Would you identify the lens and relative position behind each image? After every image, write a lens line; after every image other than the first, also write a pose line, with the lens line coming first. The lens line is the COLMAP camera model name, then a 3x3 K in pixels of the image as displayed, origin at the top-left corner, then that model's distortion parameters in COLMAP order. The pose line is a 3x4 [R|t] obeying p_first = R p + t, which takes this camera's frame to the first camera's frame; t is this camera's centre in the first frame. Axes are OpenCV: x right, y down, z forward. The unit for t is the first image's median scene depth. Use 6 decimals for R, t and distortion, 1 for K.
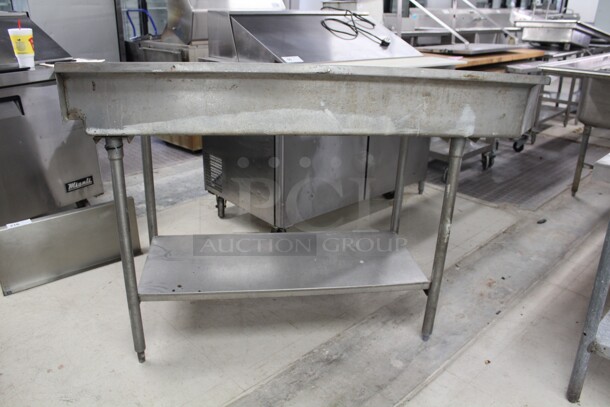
lens RADIAL K [[497.2, 0, 305.7], [0, 497.2, 204.4], [0, 0, 1]] dist [-0.113612, 0.062640]
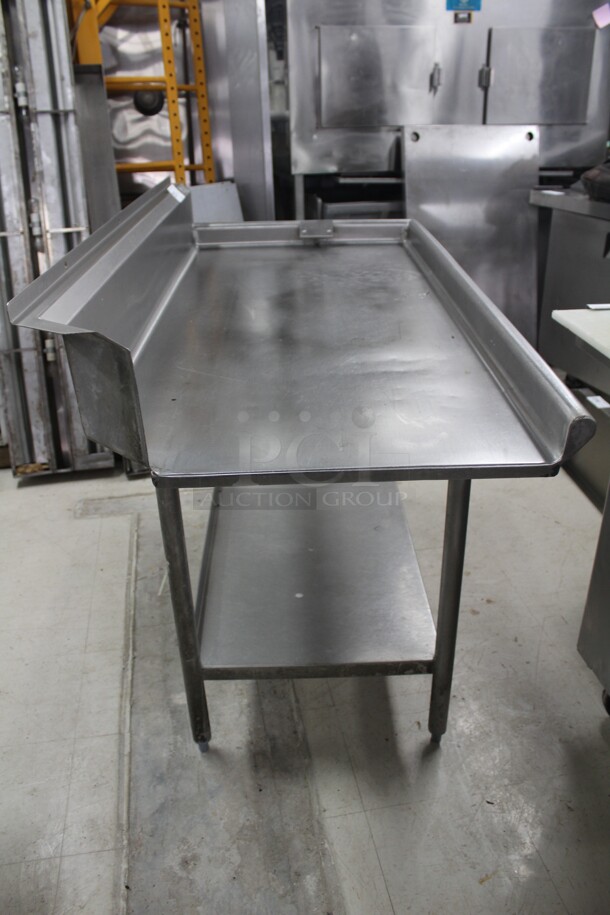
lens RADIAL K [[745.8, 0, 306.8], [0, 745.8, 457.9], [0, 0, 1]] dist [-0.113612, 0.062640]
pose [[-0.548404, 0.360659, -0.754439, 0.701960], [-0.316148, 0.745820, 0.586347, -0.523801], [0.774147, 0.560069, -0.294989, 1.213282]]
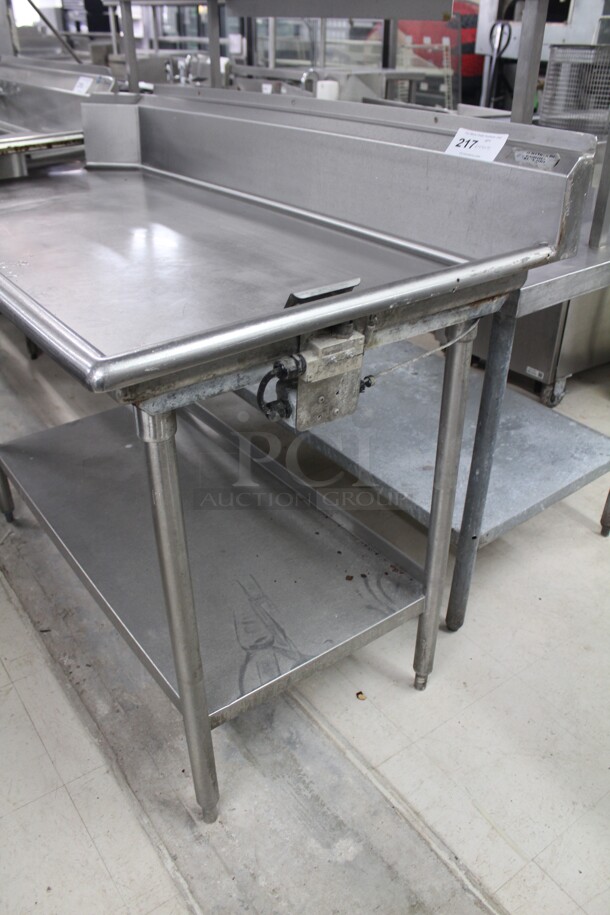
lens RADIAL K [[745.8, 0, 304.7], [0, 745.8, 450.0], [0, 0, 1]] dist [-0.113612, 0.062640]
pose [[0.124080, -0.521991, 0.843878, -0.197771], [0.374653, 0.812145, 0.447275, -0.302778], [-0.918825, 0.260663, 0.296336, 0.718236]]
